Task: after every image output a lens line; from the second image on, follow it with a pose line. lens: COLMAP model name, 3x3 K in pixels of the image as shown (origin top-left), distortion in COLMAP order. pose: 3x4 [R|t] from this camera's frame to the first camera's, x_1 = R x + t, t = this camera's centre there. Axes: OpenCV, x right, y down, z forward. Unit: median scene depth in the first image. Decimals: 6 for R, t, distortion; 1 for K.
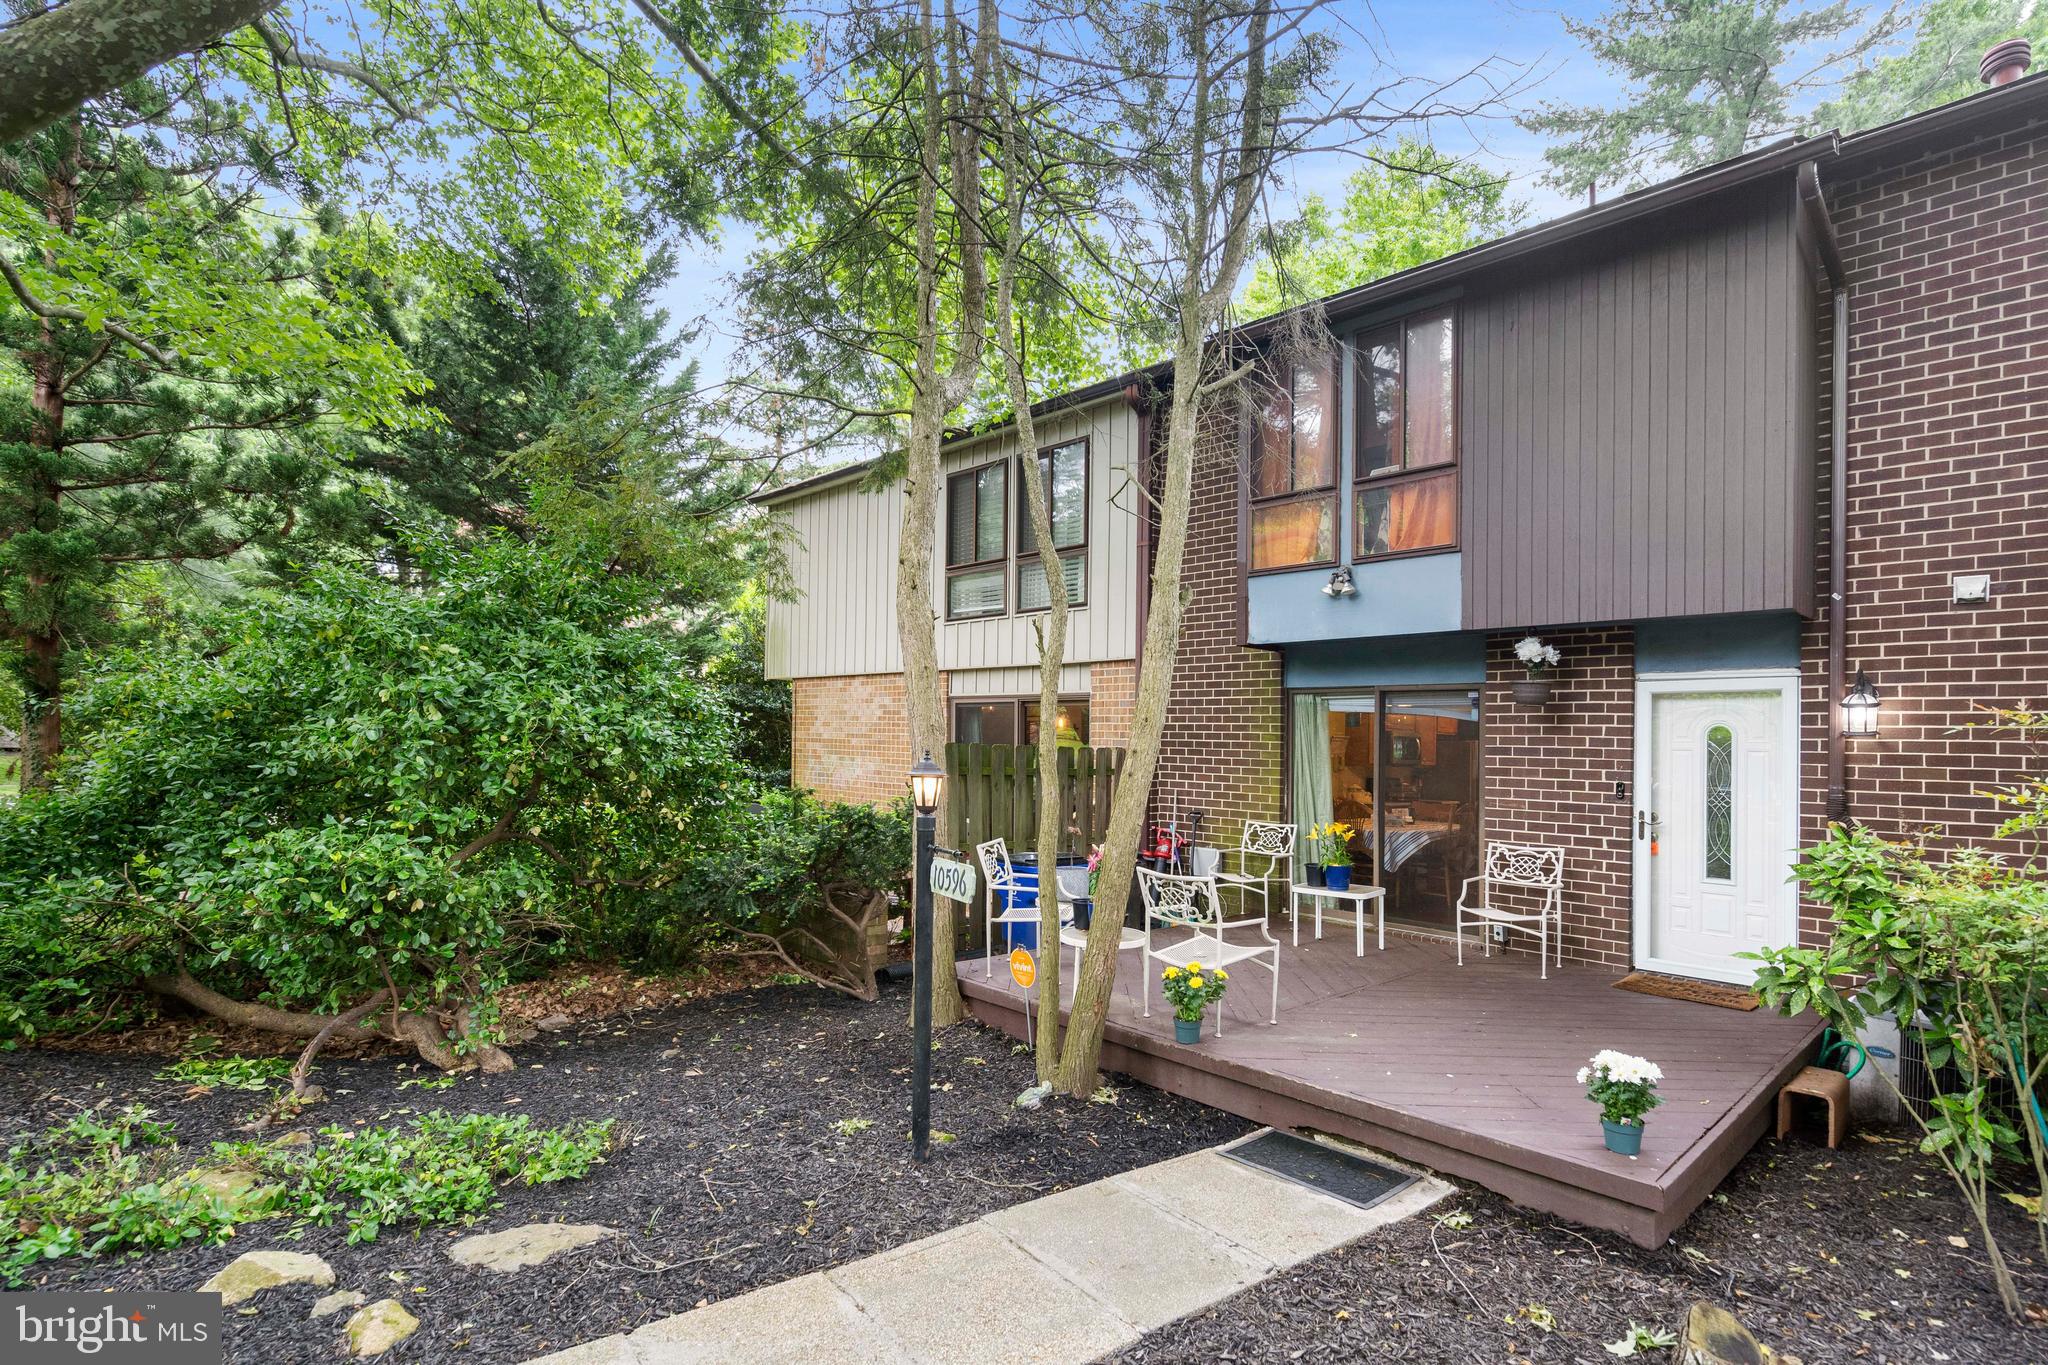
lens RADIAL K [[1007.7, 0, 1028.7], [0, 1007.7, 727.5], [0, 0, 1]] dist [-0.003042, -0.000005]
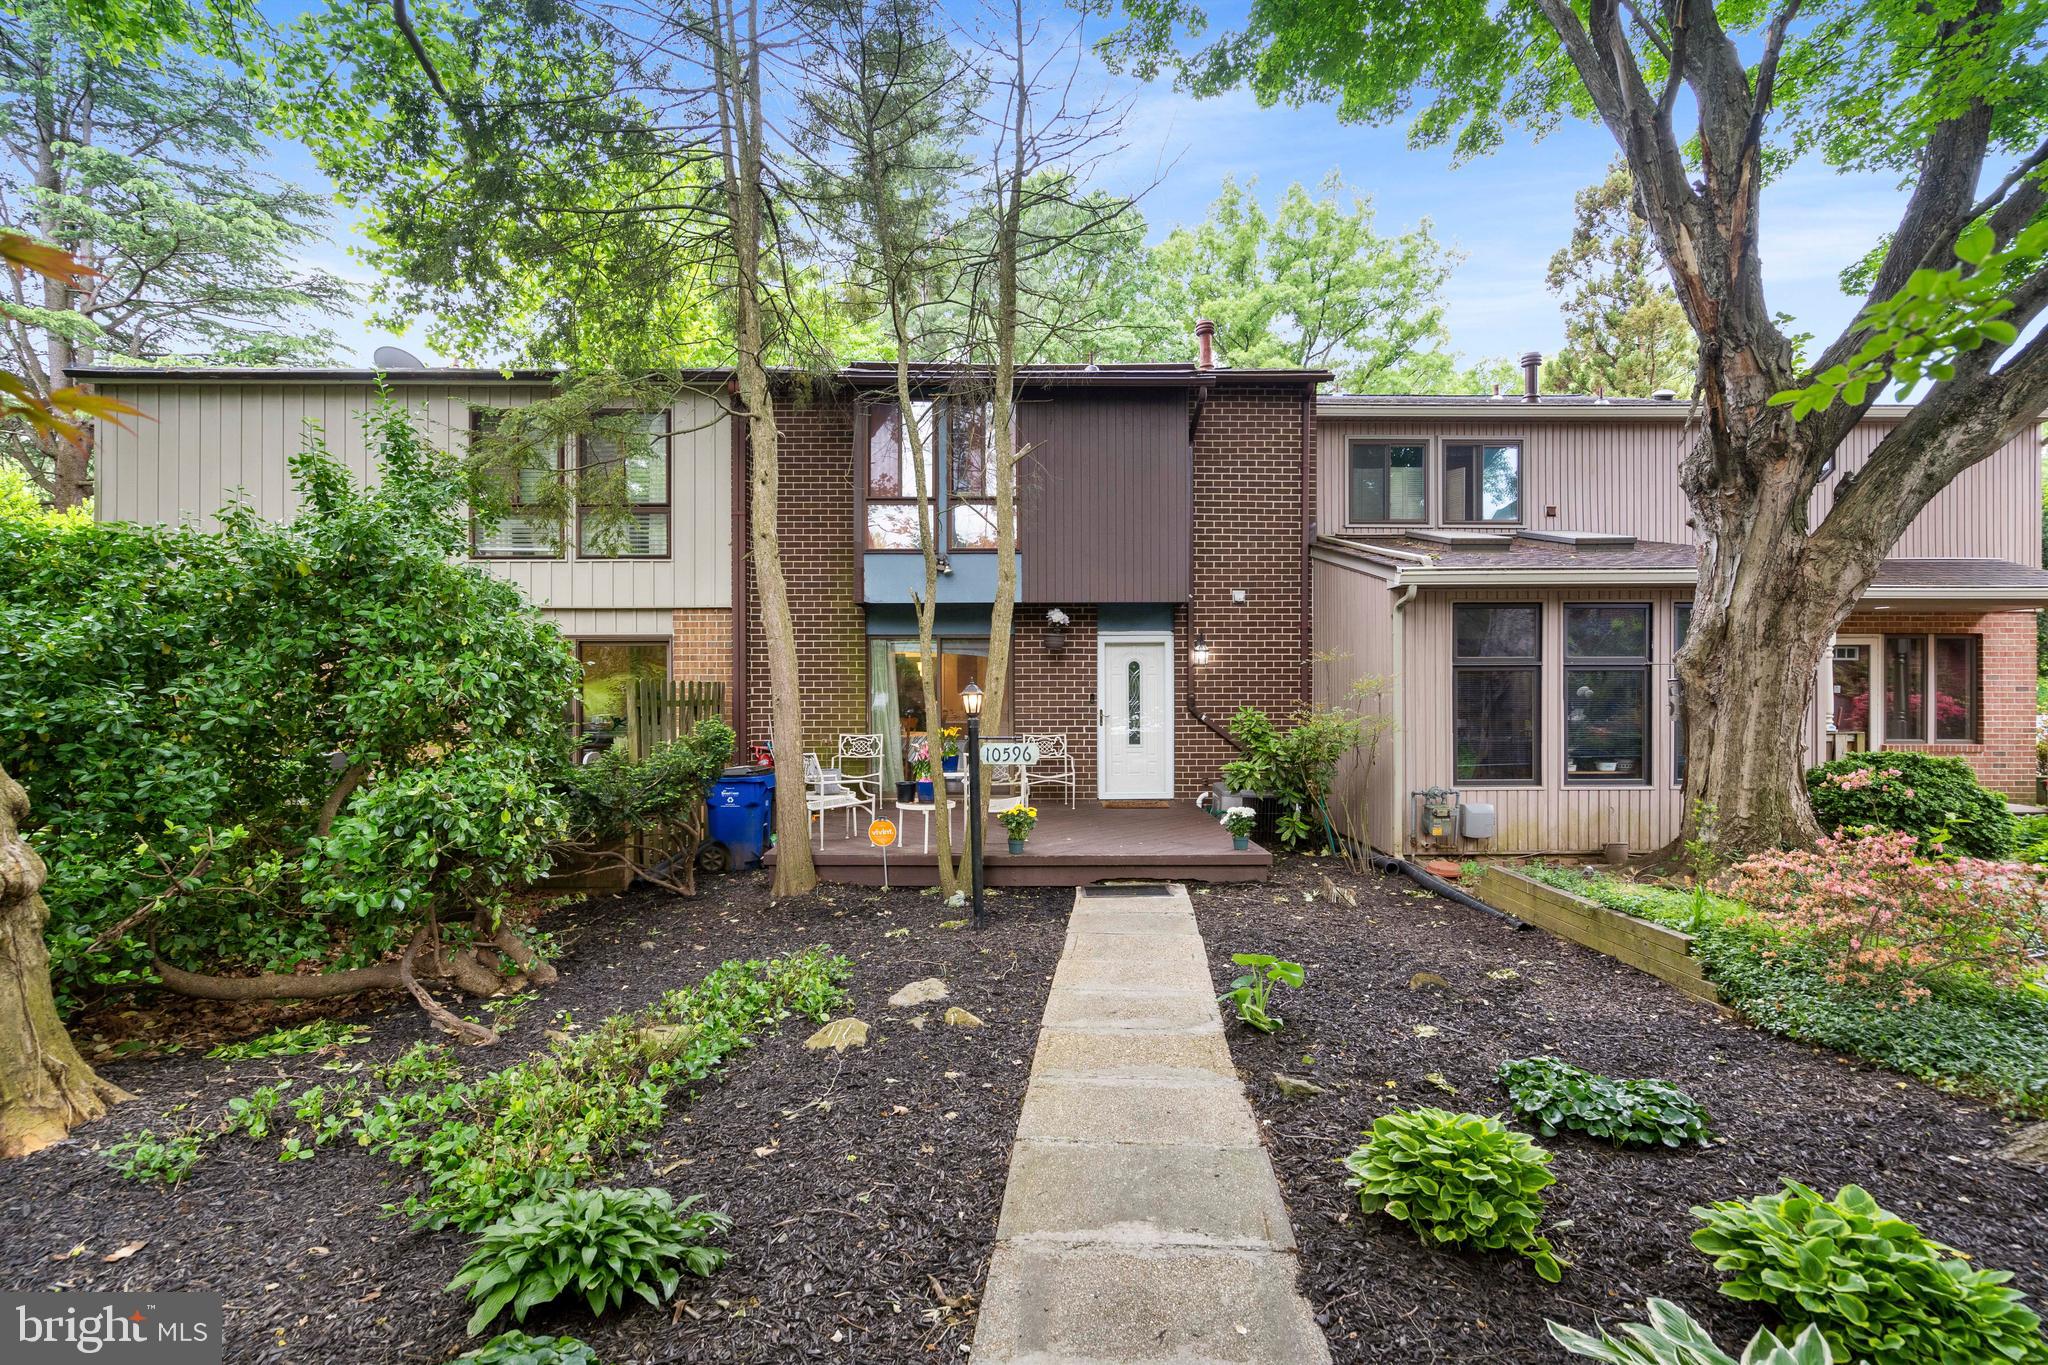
lens RADIAL K [[993.2, 0, 1022.1], [0, 993.2, 672.0], [0, 0, 1]] dist [-0.001855, -0.000021]
pose [[0.685501, -0.012072, 0.727972, -0.749415], [0.006534, 0.999924, 0.010429, -0.002116], [-0.728043, -0.002393, 0.685528, -0.093324]]
